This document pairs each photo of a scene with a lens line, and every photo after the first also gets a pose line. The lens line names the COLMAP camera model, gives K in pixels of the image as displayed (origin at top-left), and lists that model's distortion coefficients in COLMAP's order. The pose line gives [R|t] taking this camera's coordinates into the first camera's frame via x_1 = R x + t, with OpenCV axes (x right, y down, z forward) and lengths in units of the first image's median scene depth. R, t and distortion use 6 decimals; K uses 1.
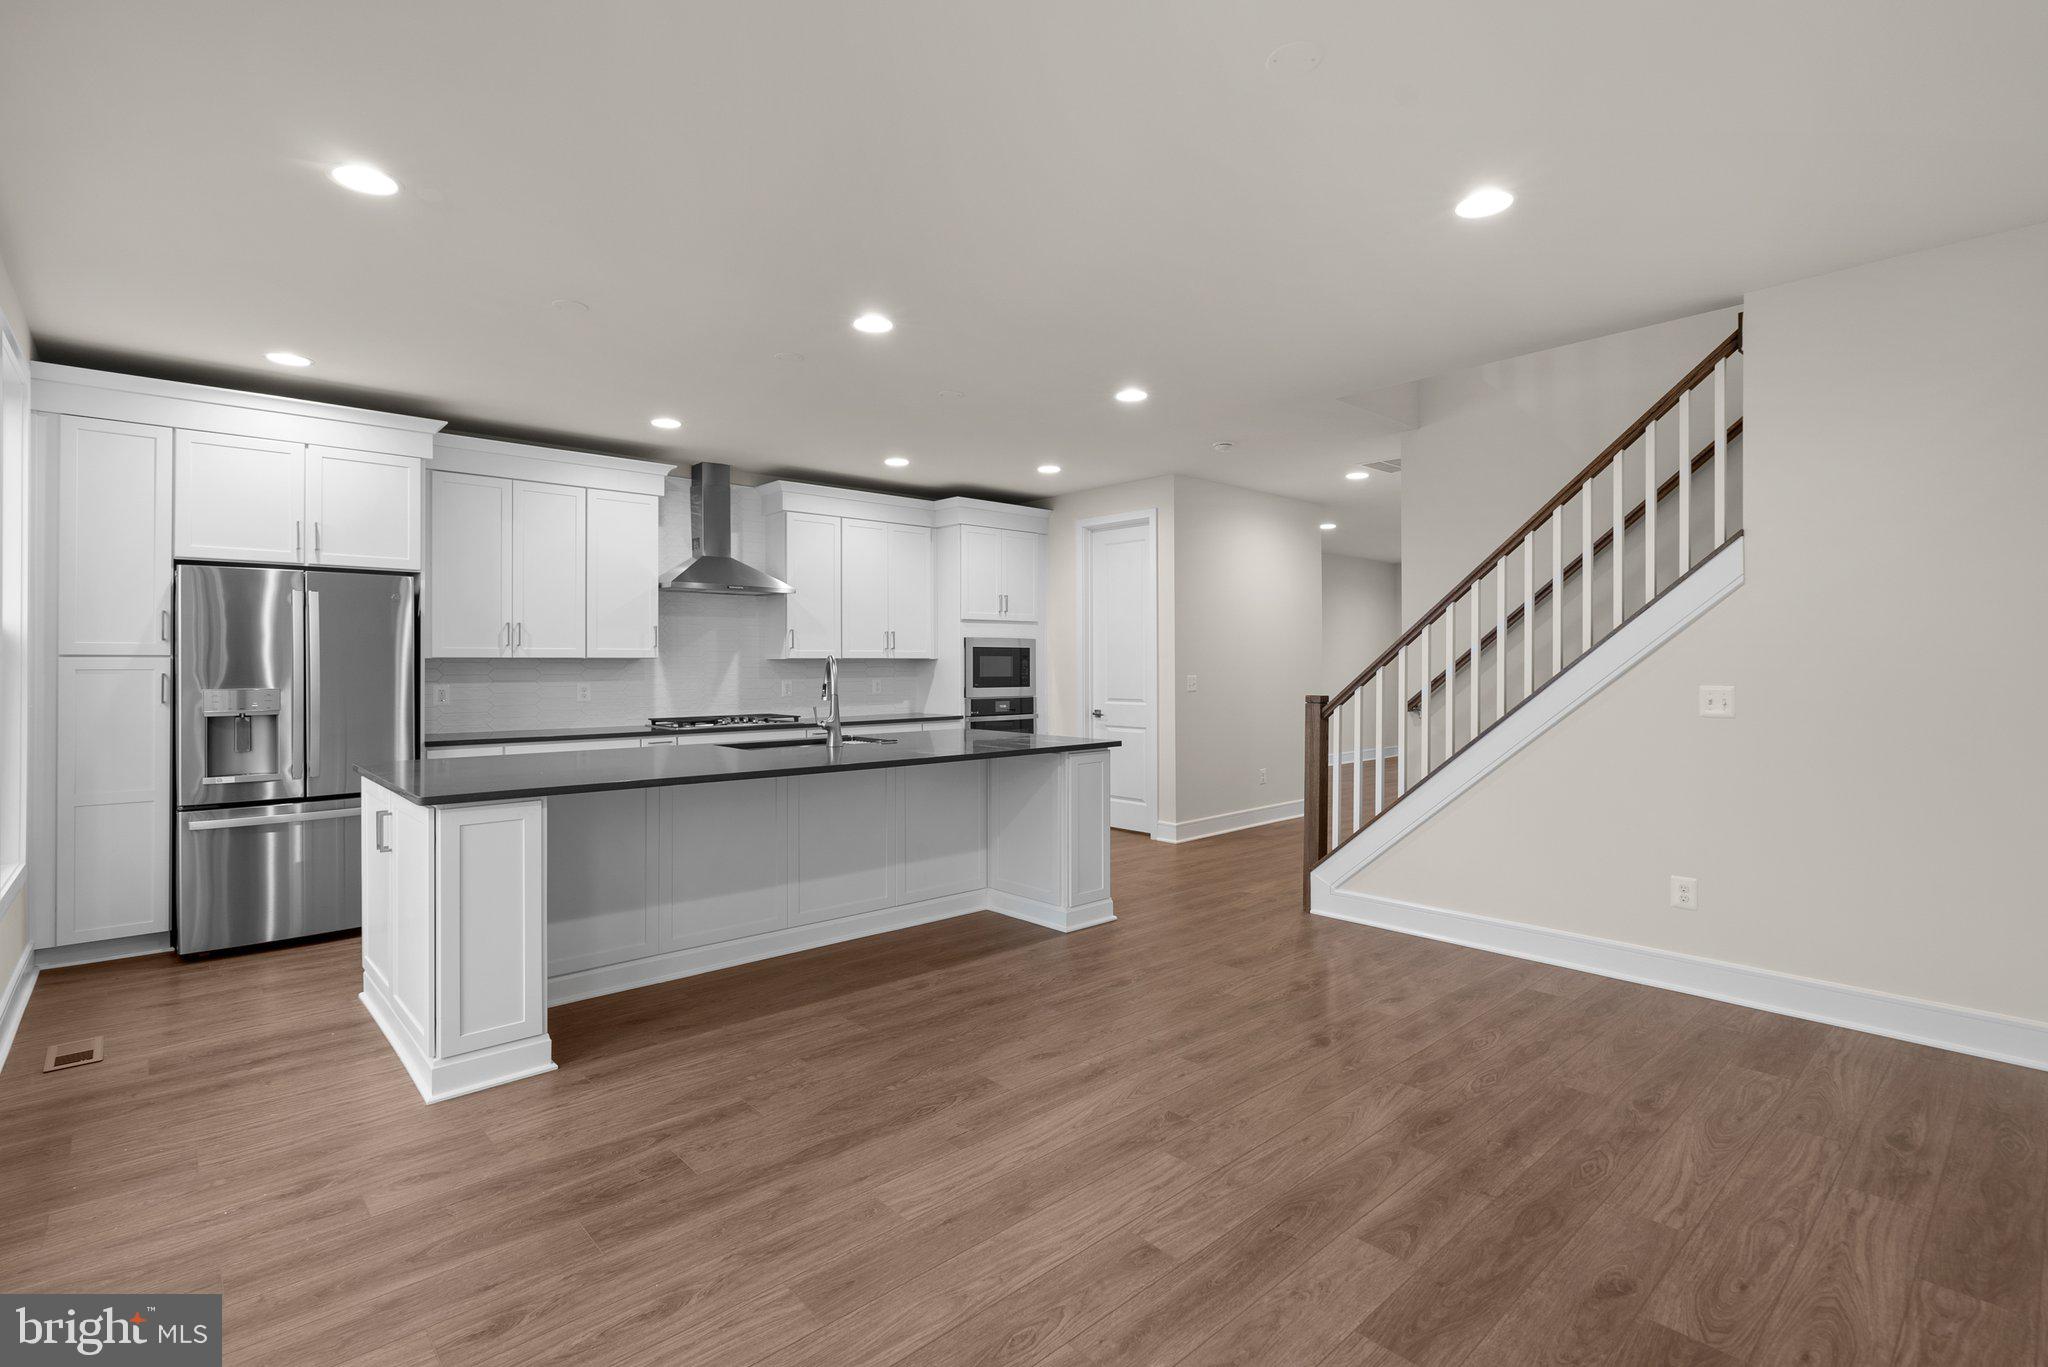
lens RADIAL K [[953.0, 0, 1023.6], [0, 953.0, 668.6], [0, 0, 1]] dist [-0.001636, 0.000828]
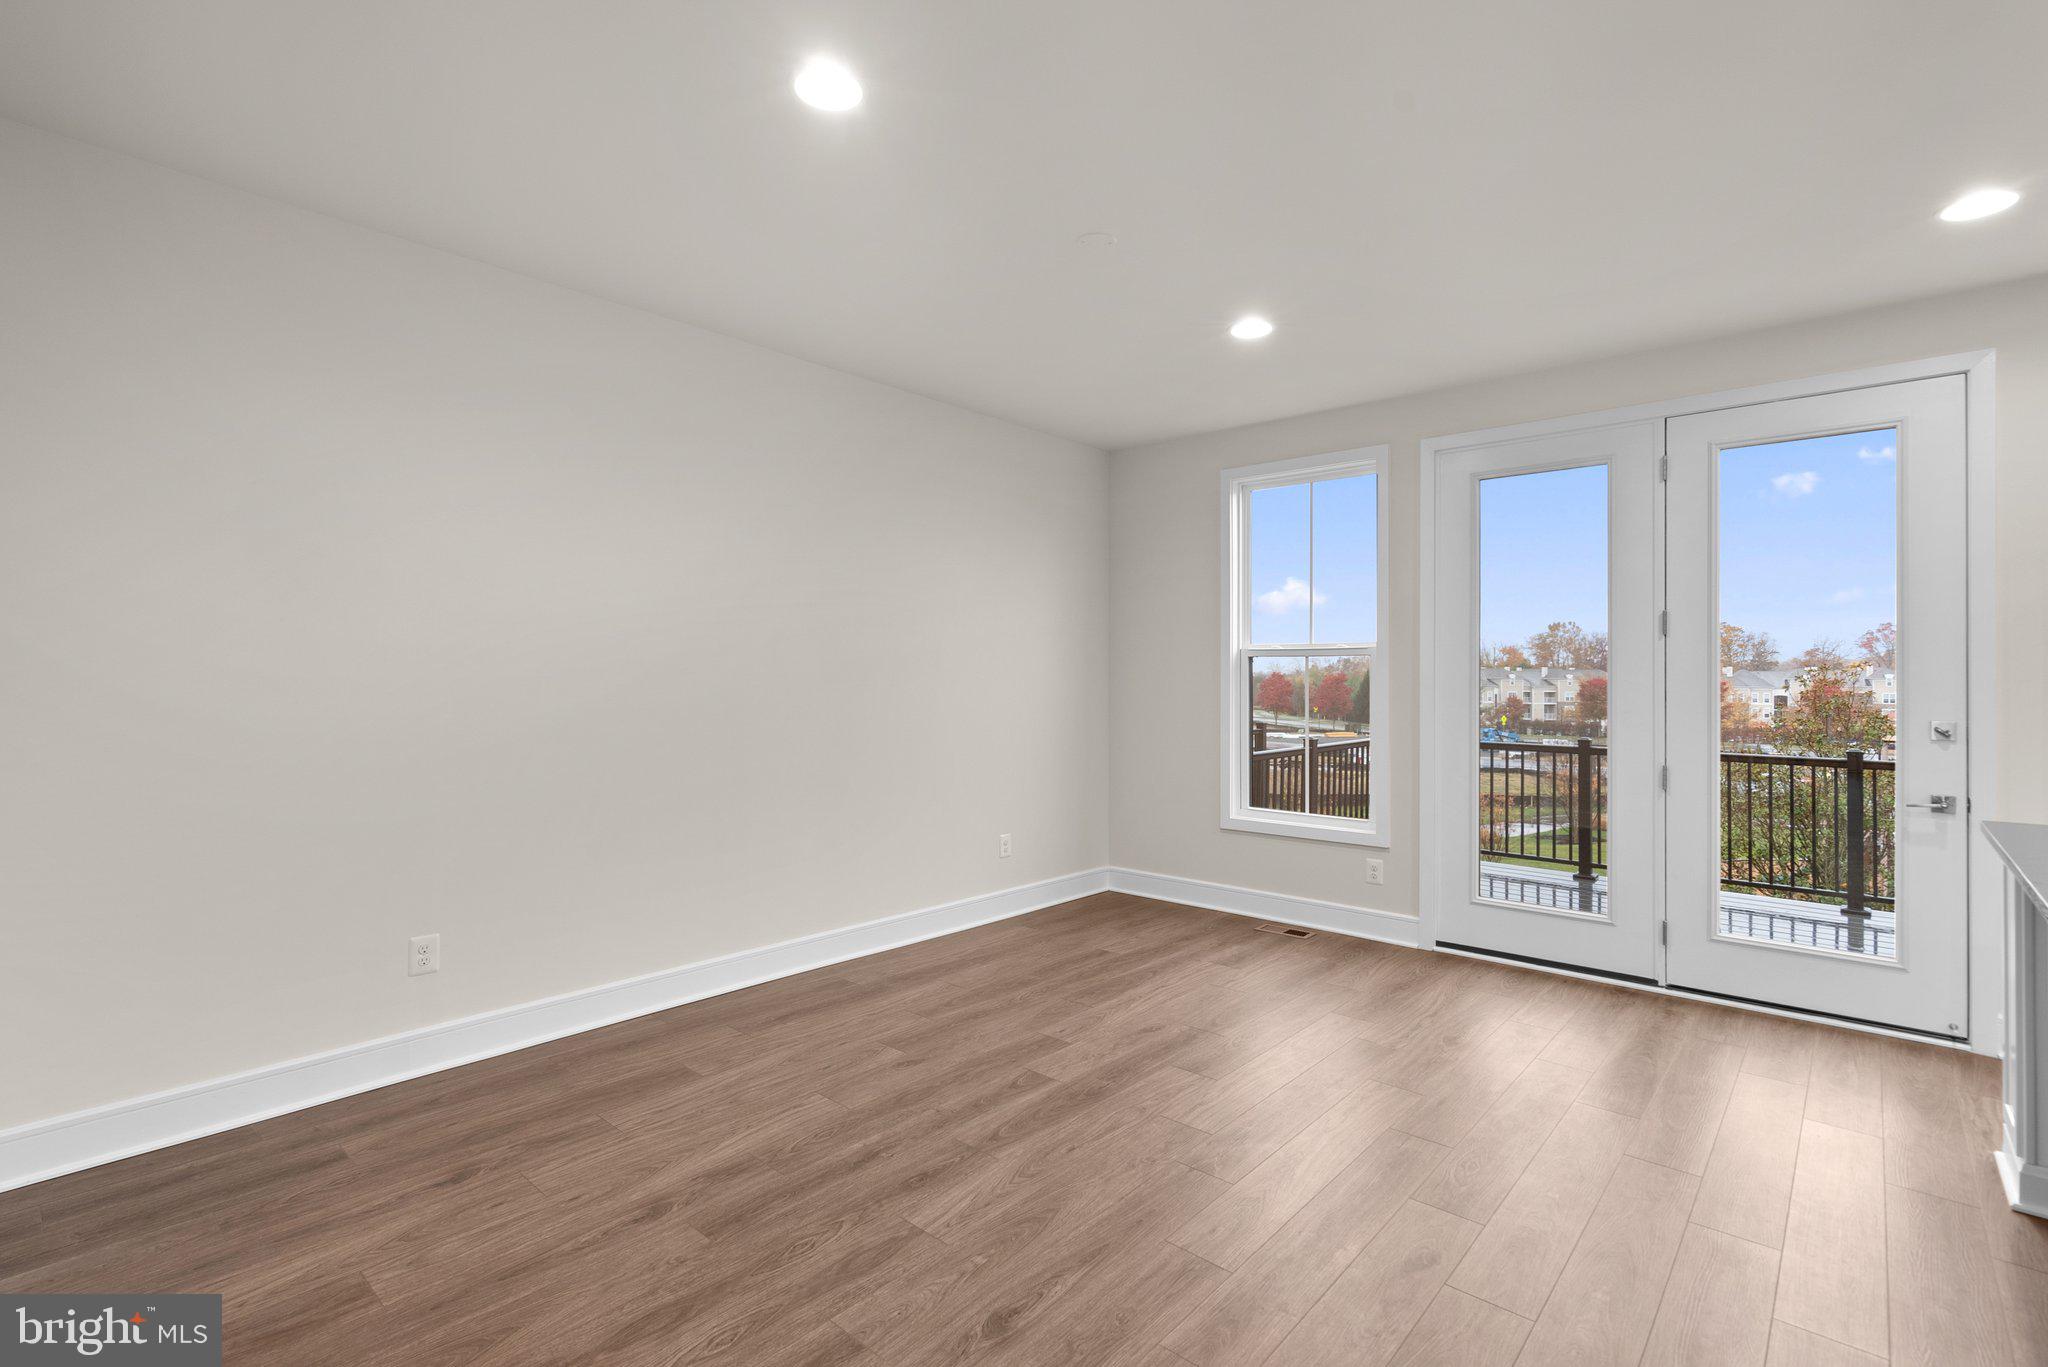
lens RADIAL K [[953.0, 0, 1014.7], [0, 953.0, 678.4], [0, 0, 1]] dist [-0.001636, 0.000828]
pose [[-0.995073, -0.003314, -0.099091, 0.421940], [-0.003555, 0.999991, 0.002256, -0.007807], [0.099082, 0.002597, -0.995076, 1.841672]]
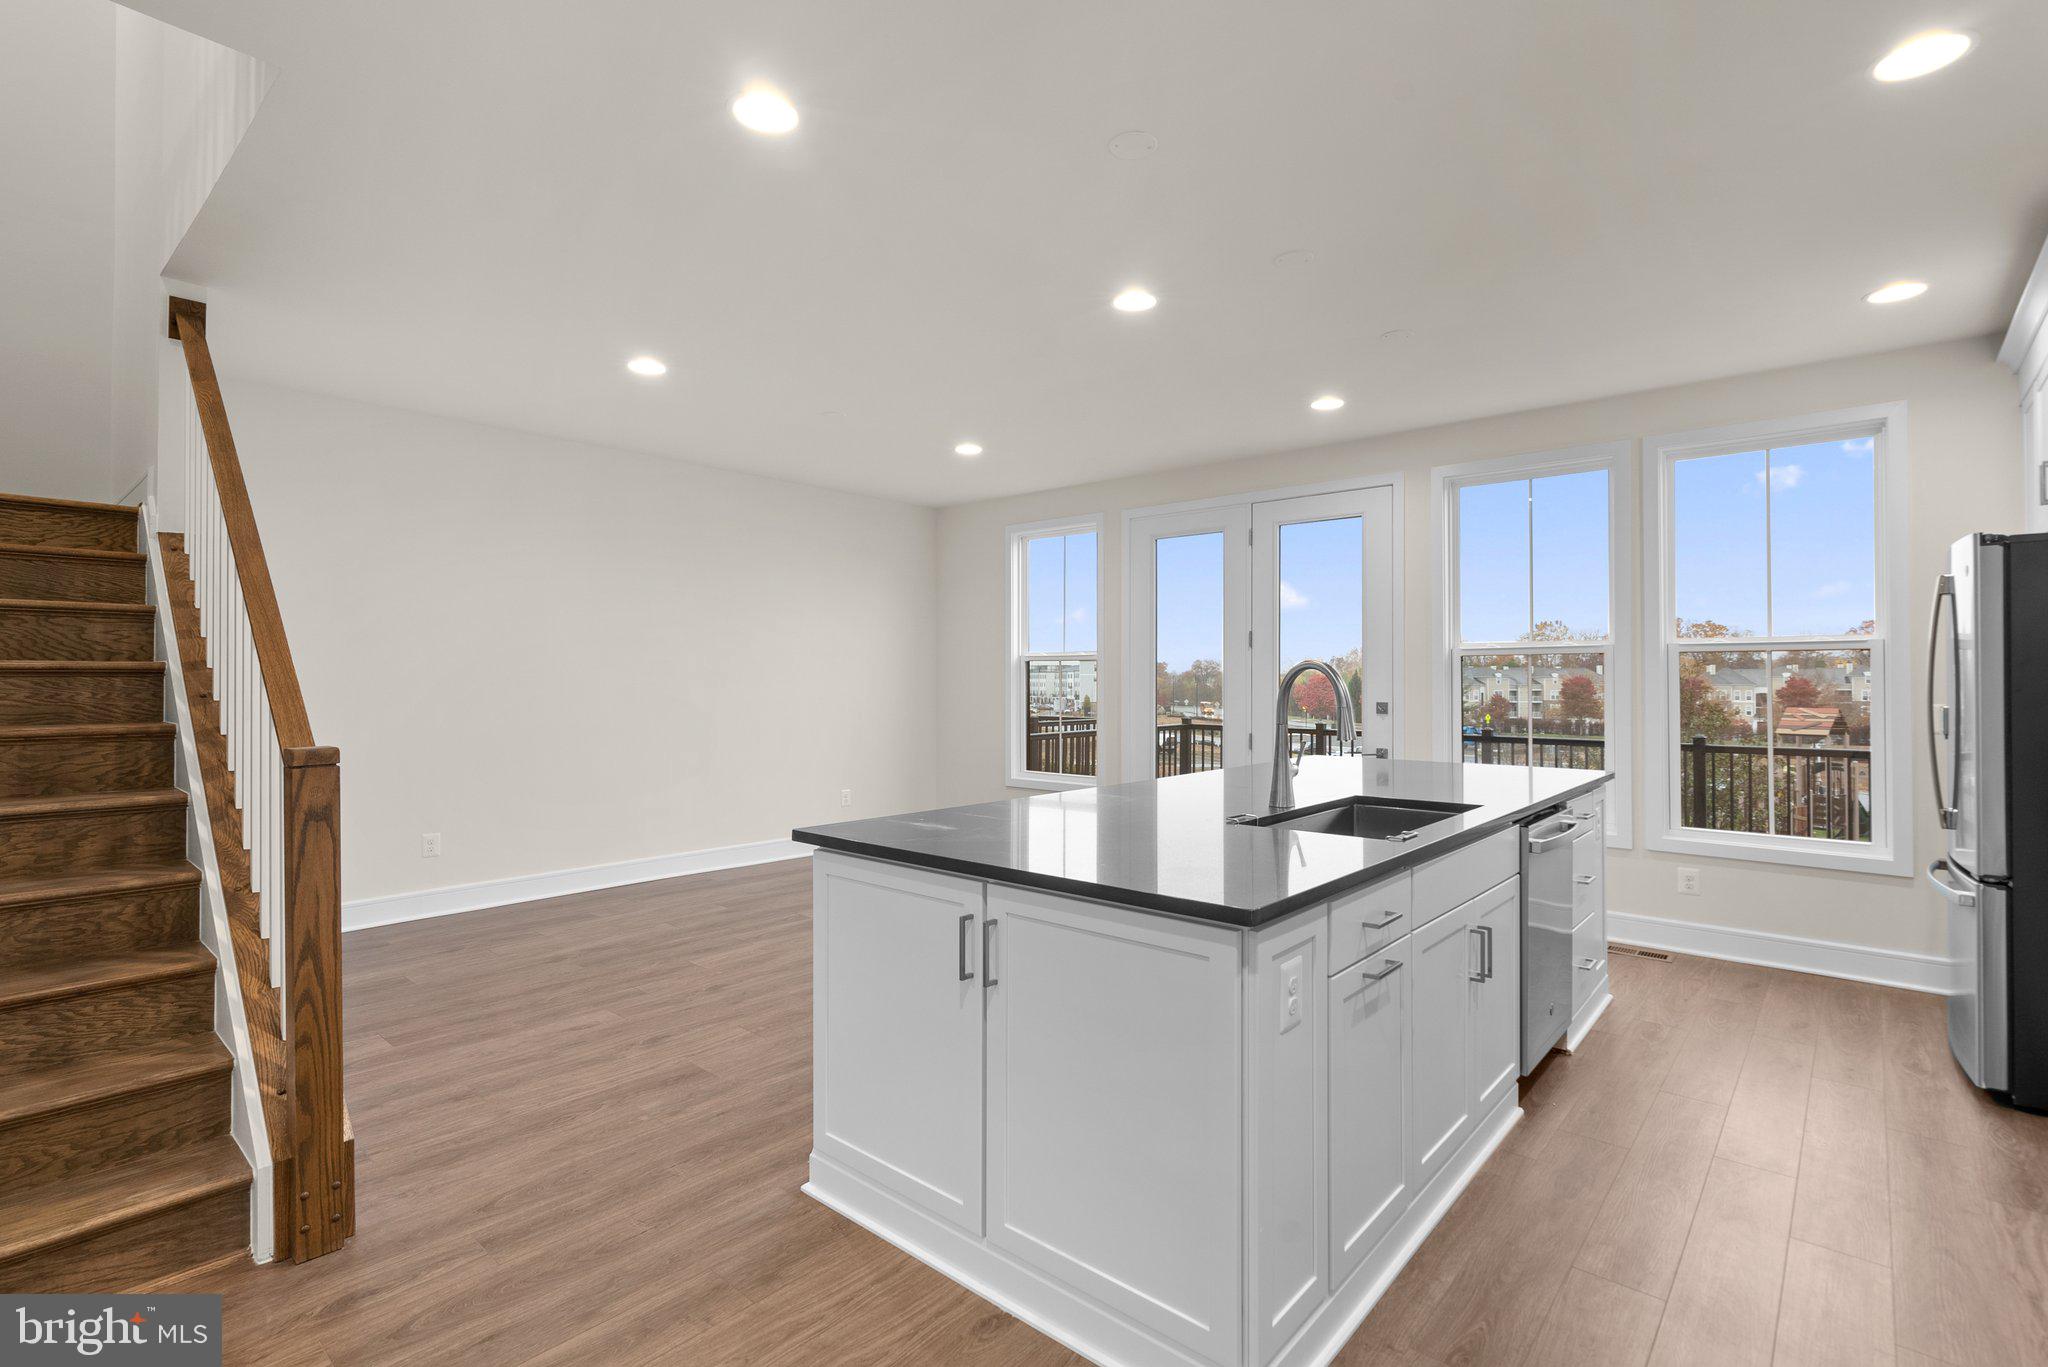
lens RADIAL K [[953.0, 0, 1014.0], [0, 953.0, 679.6], [0, 0, 1]] dist [-0.001636, 0.000828]
pose [[-0.994448, 0.000563, -0.105228, 0.070166], [0.000264, 0.999996, 0.002852, -0.005563], [0.105229, 0.002808, -0.994444, 2.615863]]
